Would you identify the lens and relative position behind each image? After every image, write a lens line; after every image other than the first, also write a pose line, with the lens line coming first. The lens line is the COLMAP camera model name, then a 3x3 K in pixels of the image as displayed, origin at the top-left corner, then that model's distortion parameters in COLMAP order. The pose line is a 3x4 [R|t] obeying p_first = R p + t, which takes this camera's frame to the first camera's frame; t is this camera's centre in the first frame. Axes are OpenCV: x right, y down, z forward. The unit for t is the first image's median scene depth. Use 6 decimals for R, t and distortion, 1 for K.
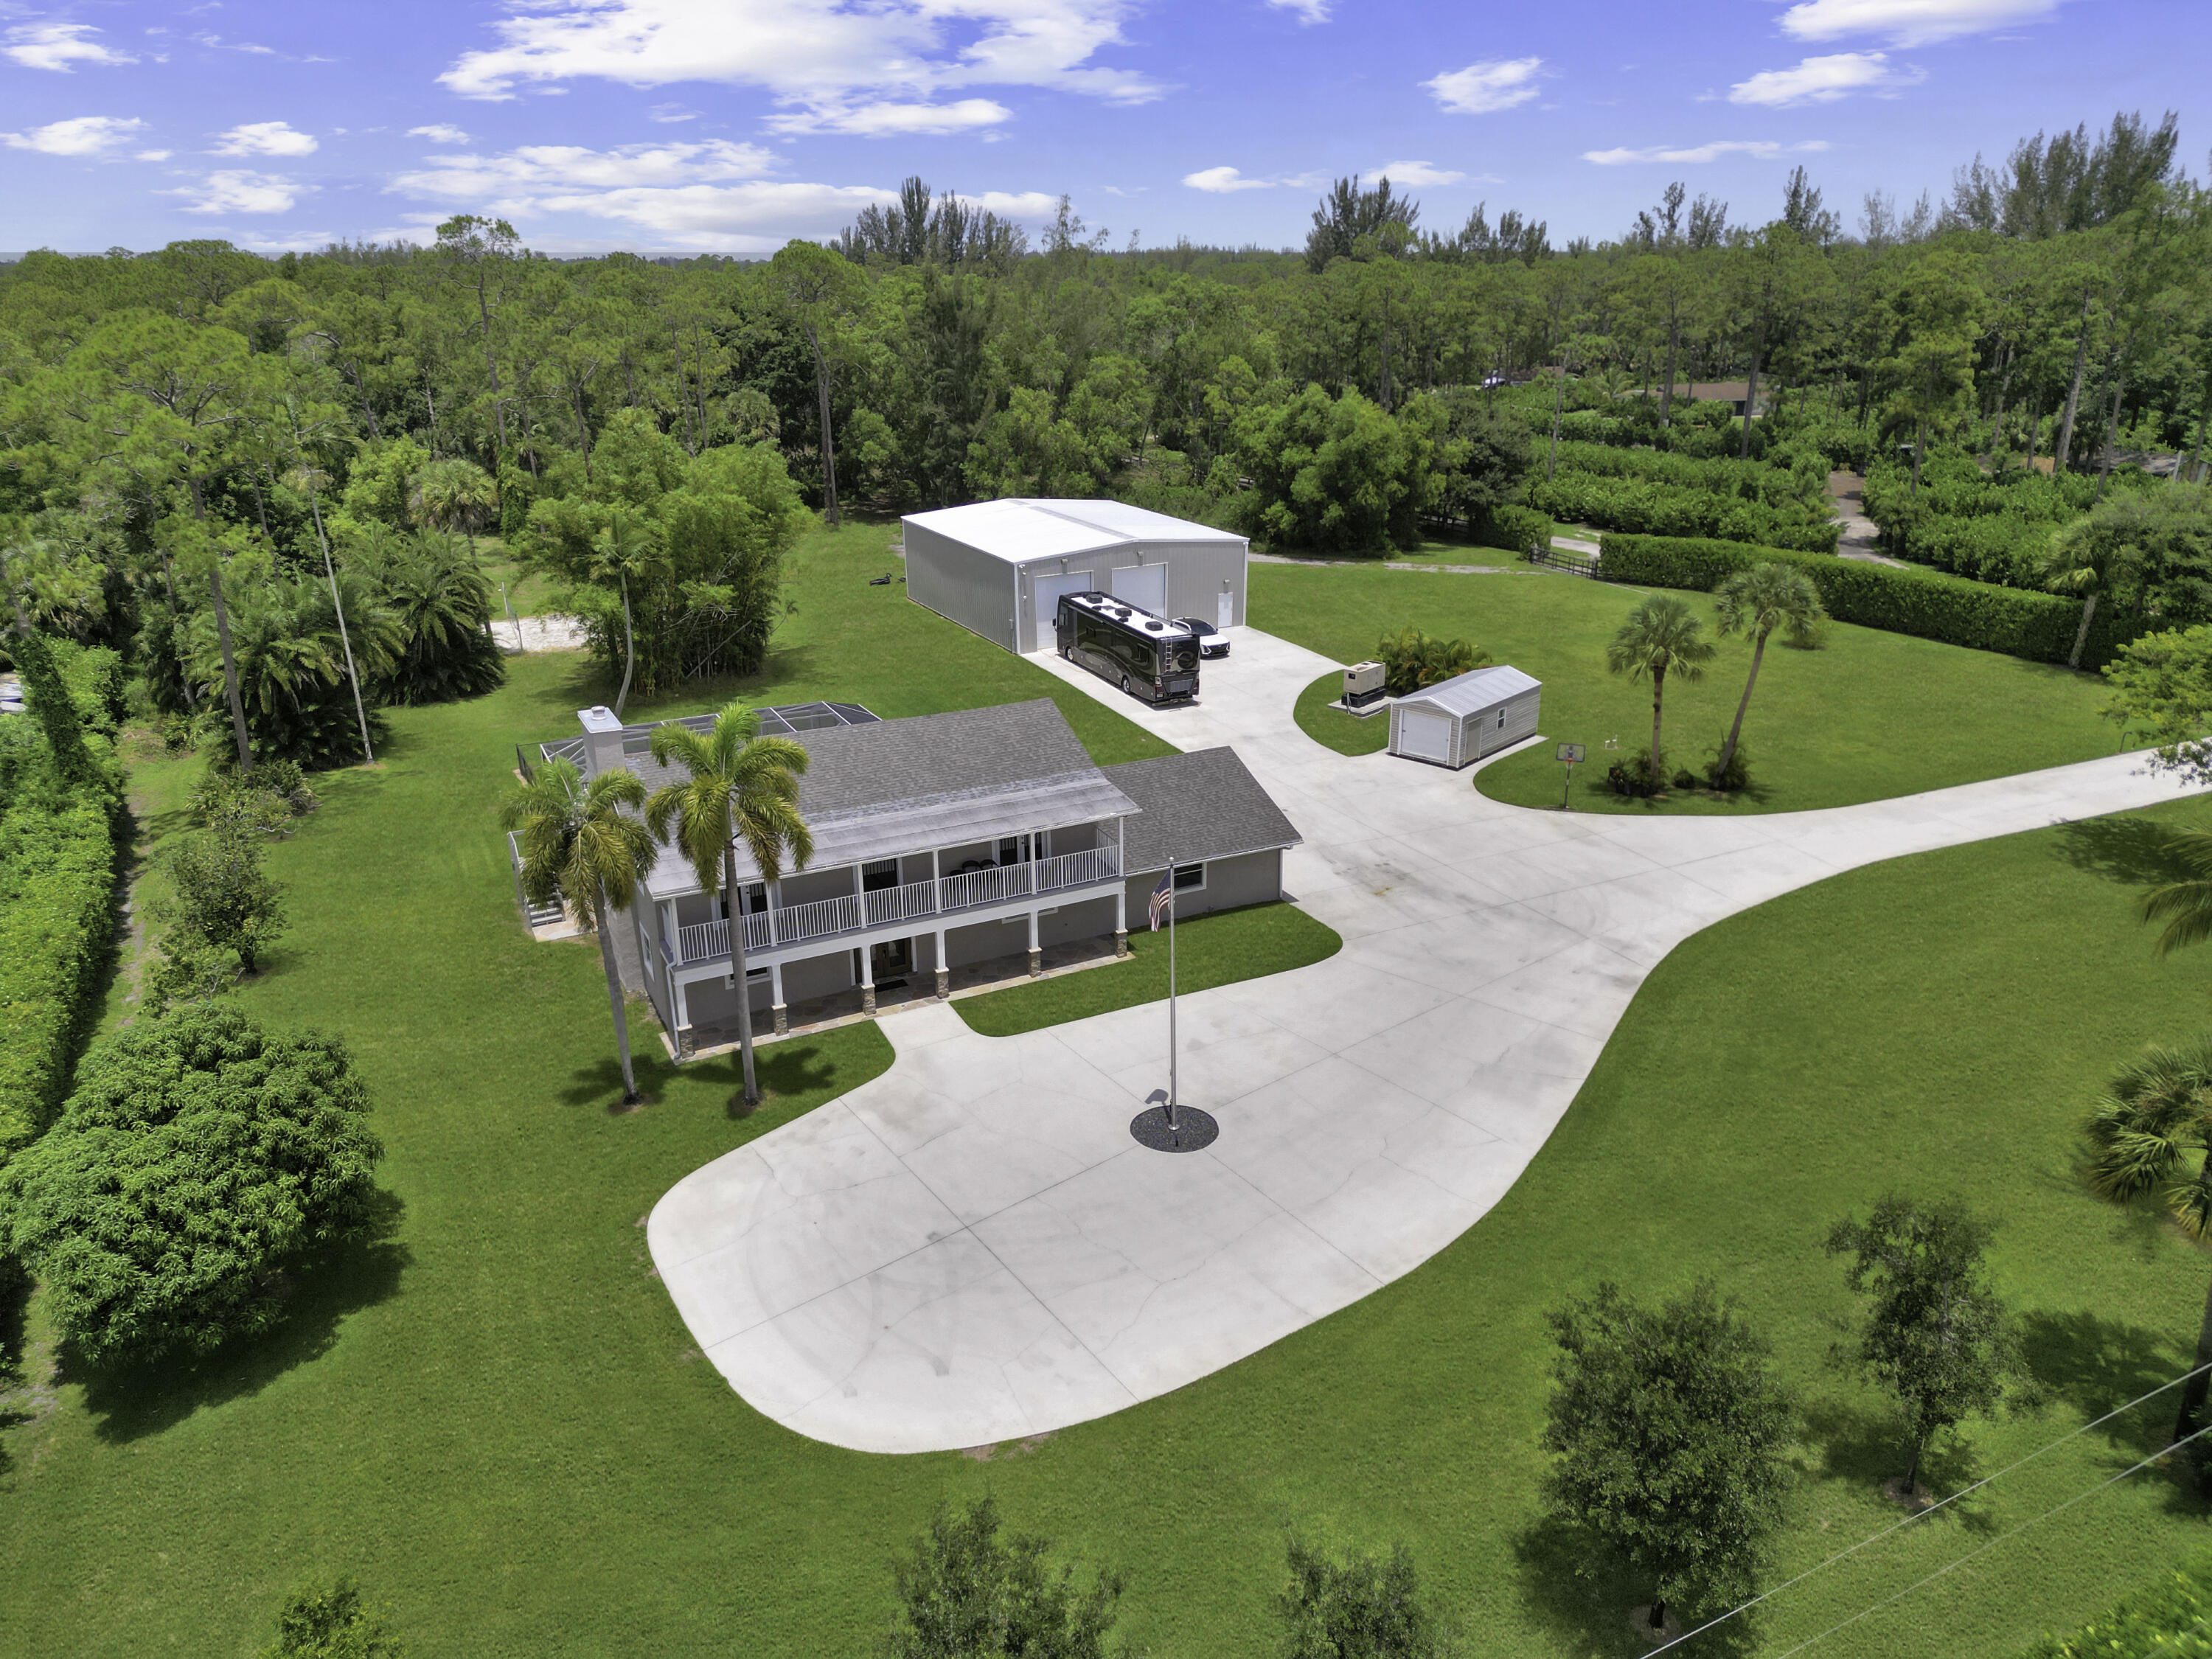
lens RADIAL K [[1532.8, 0, 1106.0], [0, 1532.8, 829.5], [0, 0, 1]] dist [0.071333, -0.070936]
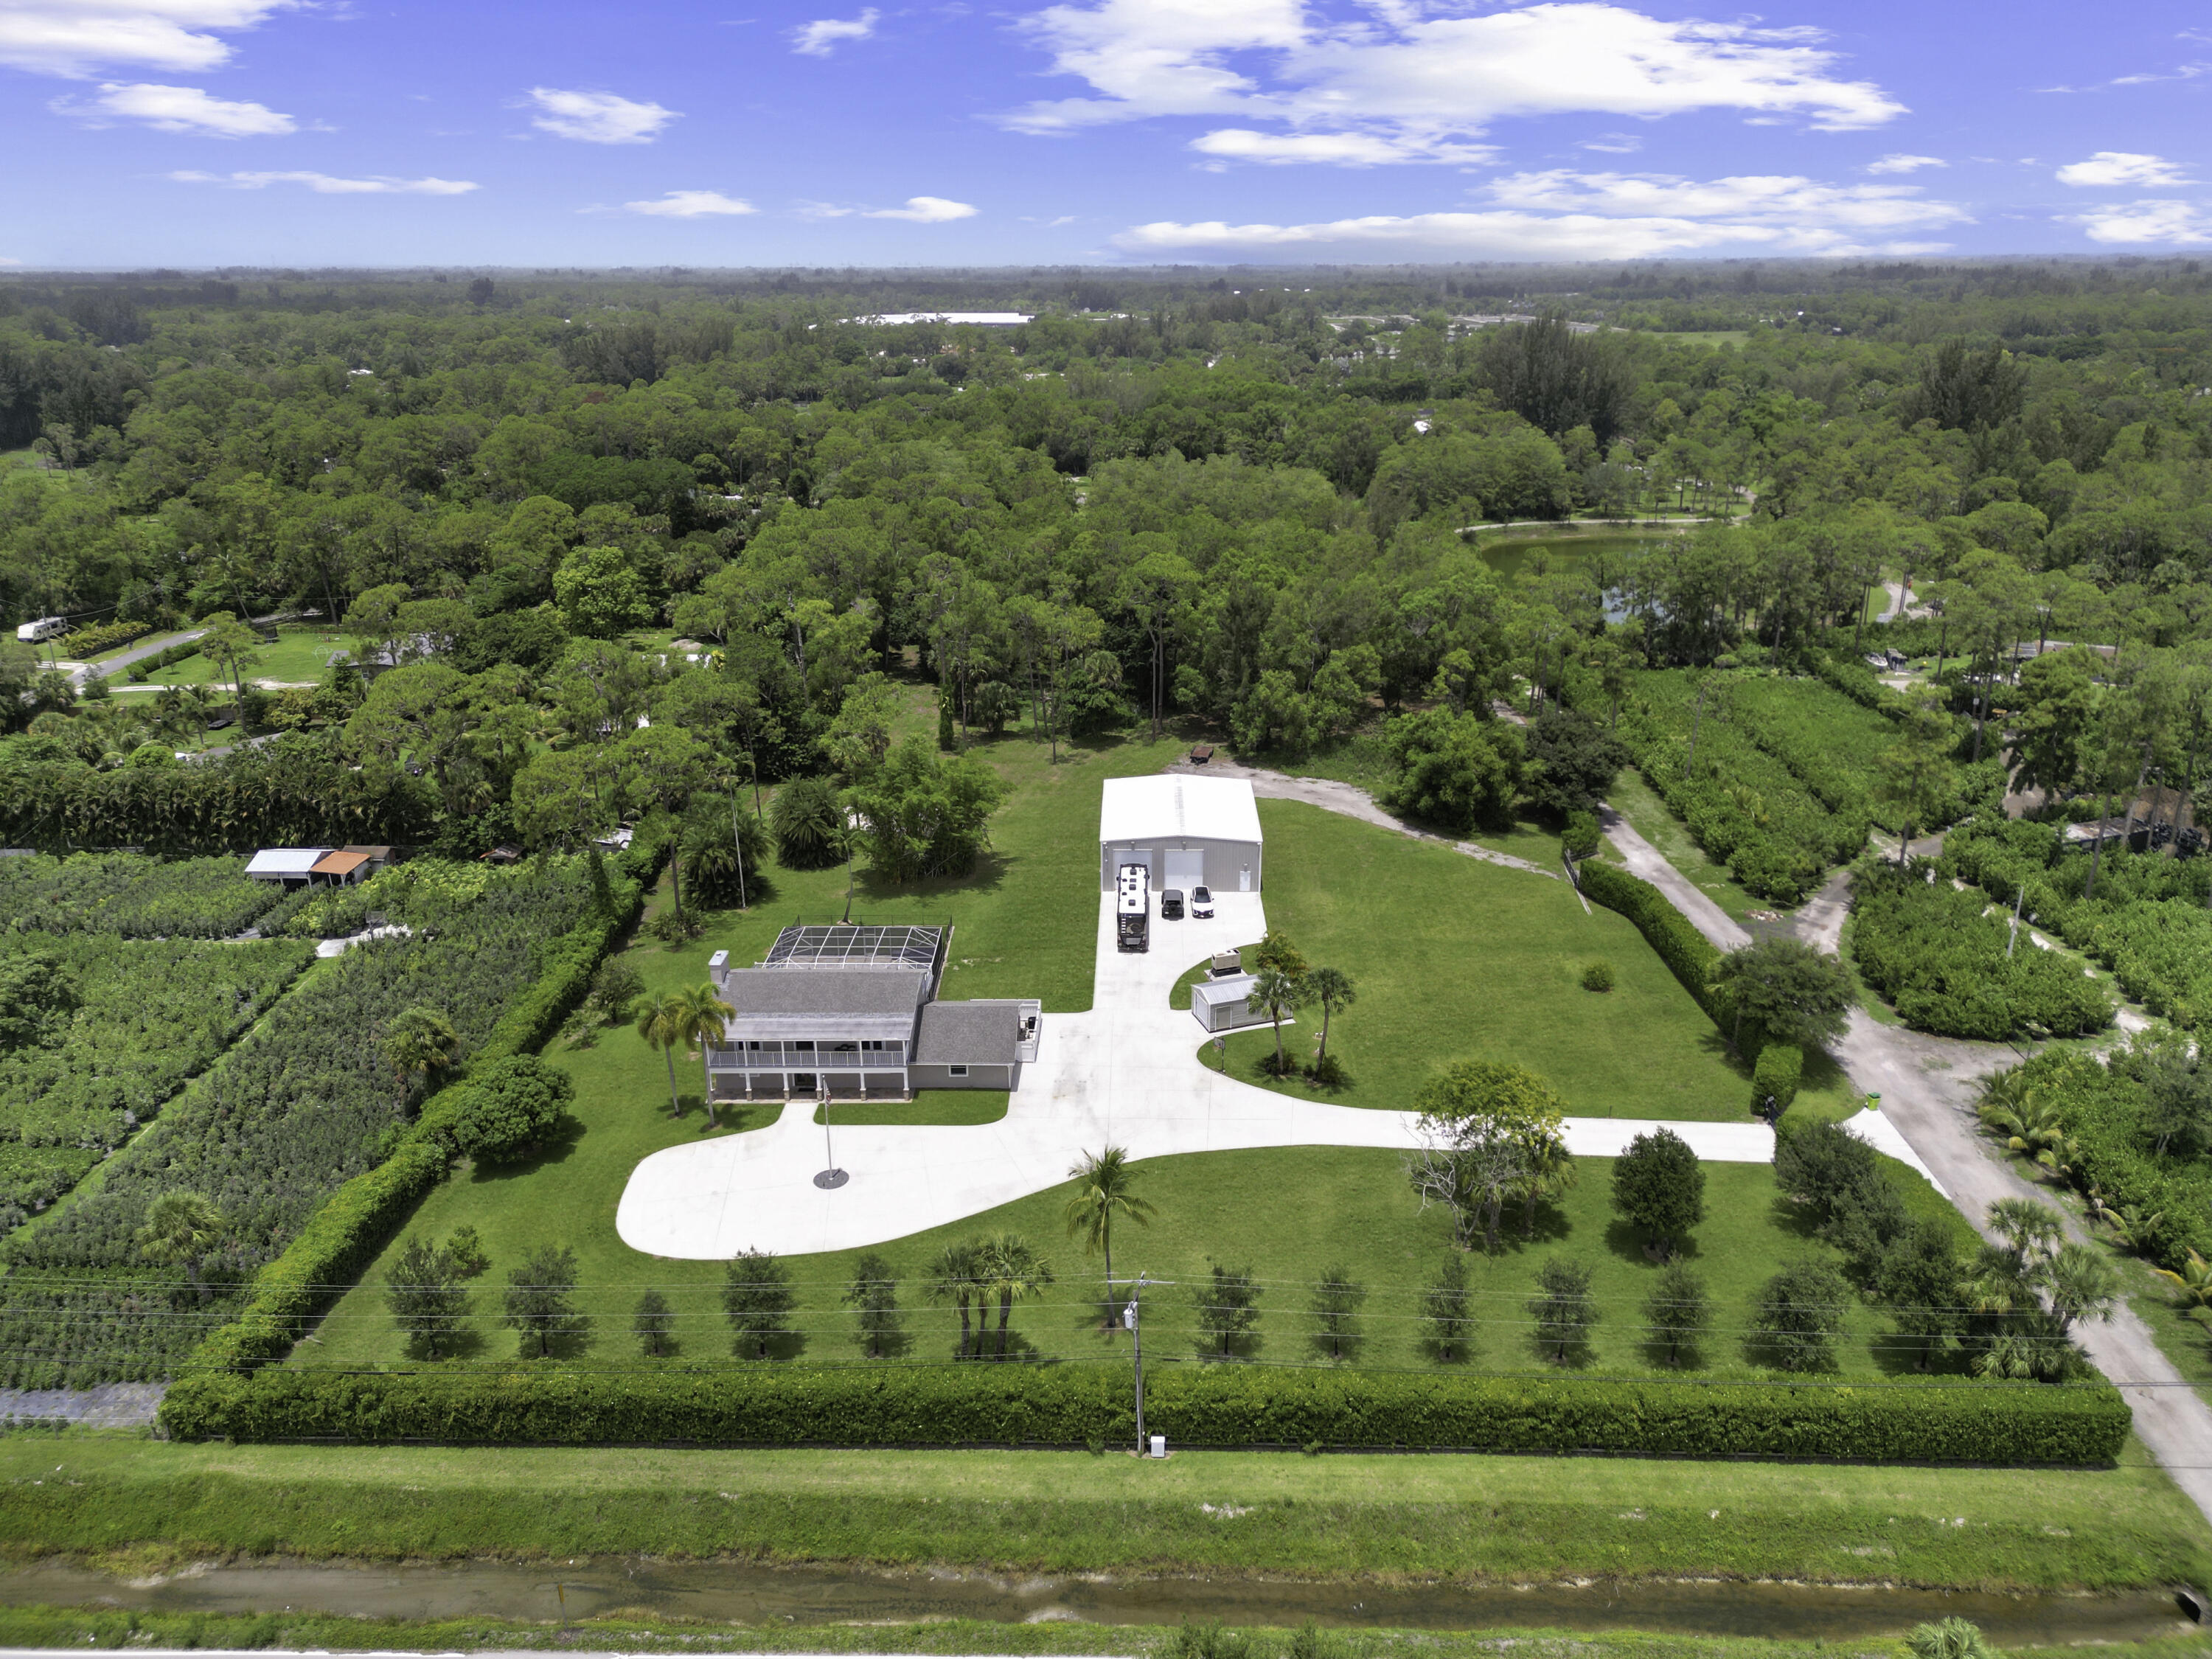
lens RADIAL K [[1532.8, 0, 1106.0], [0, 1532.8, 829.5], [0, 0, 1]] dist [0.071333, -0.070936]
pose [[0.879345, 0.164229, -0.446970, 1.255605], [-0.162252, 0.985812, 0.043009, -0.468403], [0.447691, 0.034702, 0.893515, -0.910490]]
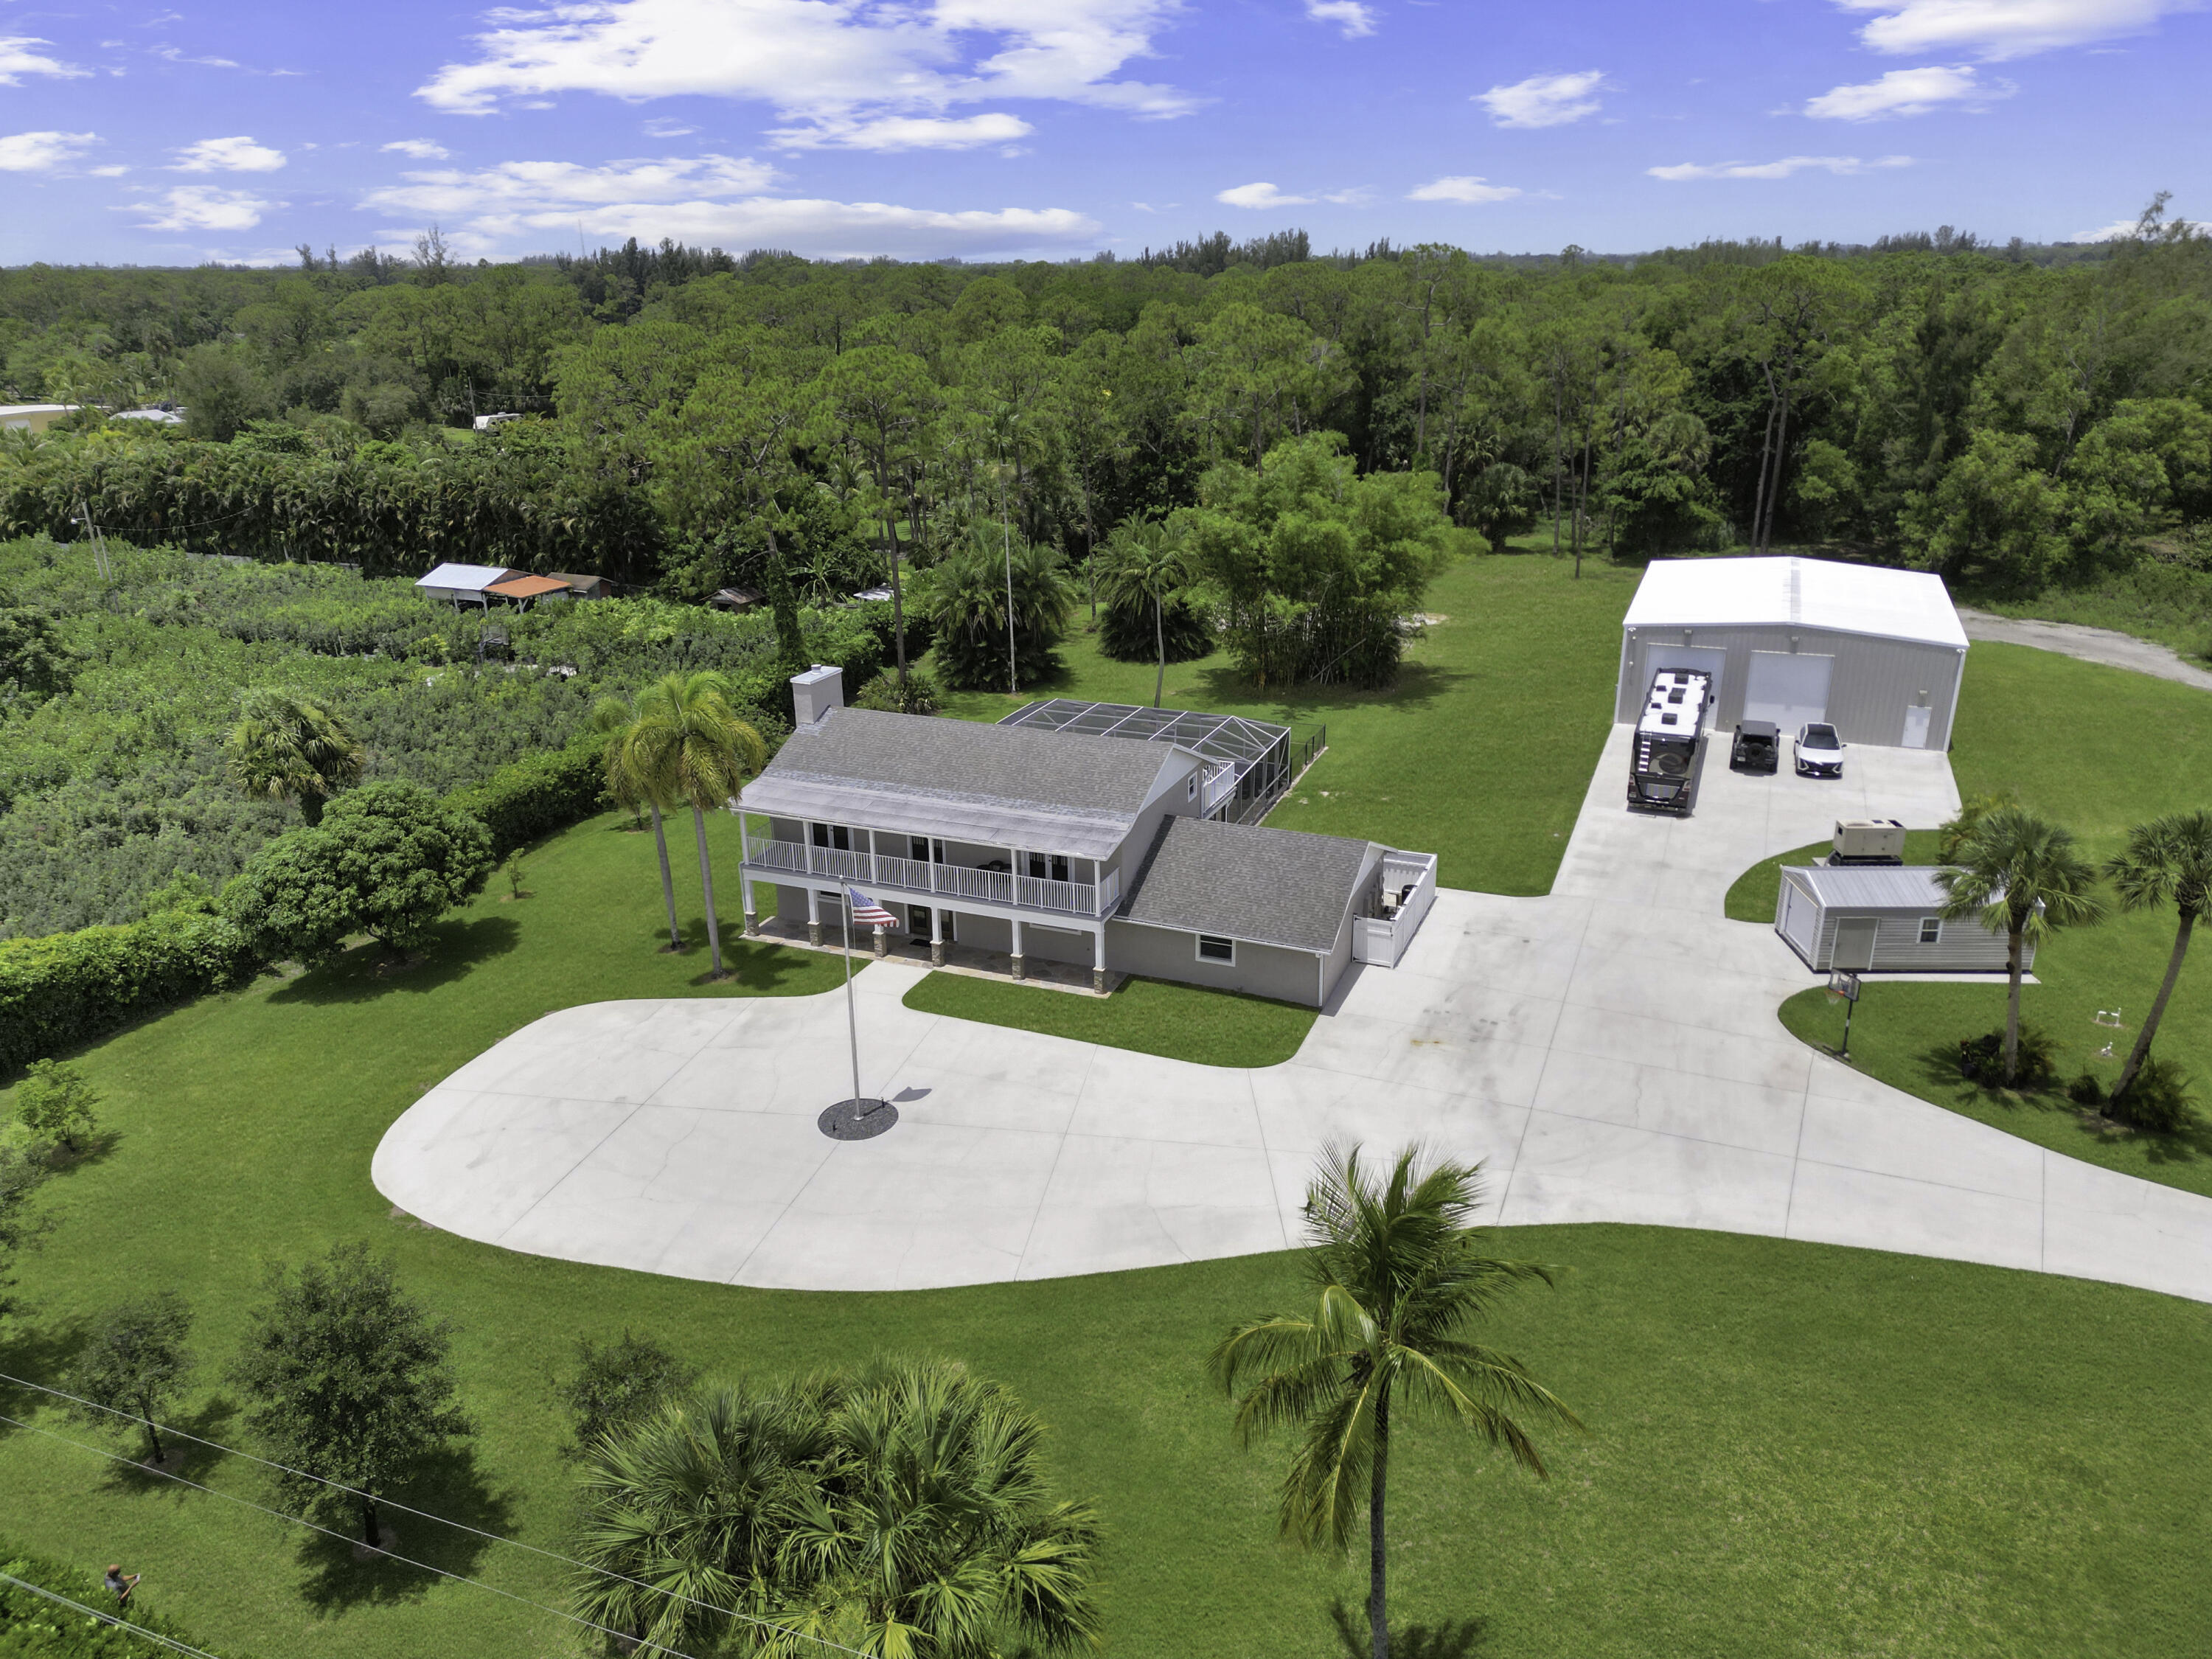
lens RADIAL K [[1532.8, 0, 1106.0], [0, 1532.8, 829.5], [0, 0, 1]] dist [0.071333, -0.070936]
pose [[0.645996, 0.258775, -0.718139, 0.775796], [-0.253979, 0.960048, 0.117480, -0.156237], [0.719849, 0.106501, 0.685911, 0.293328]]
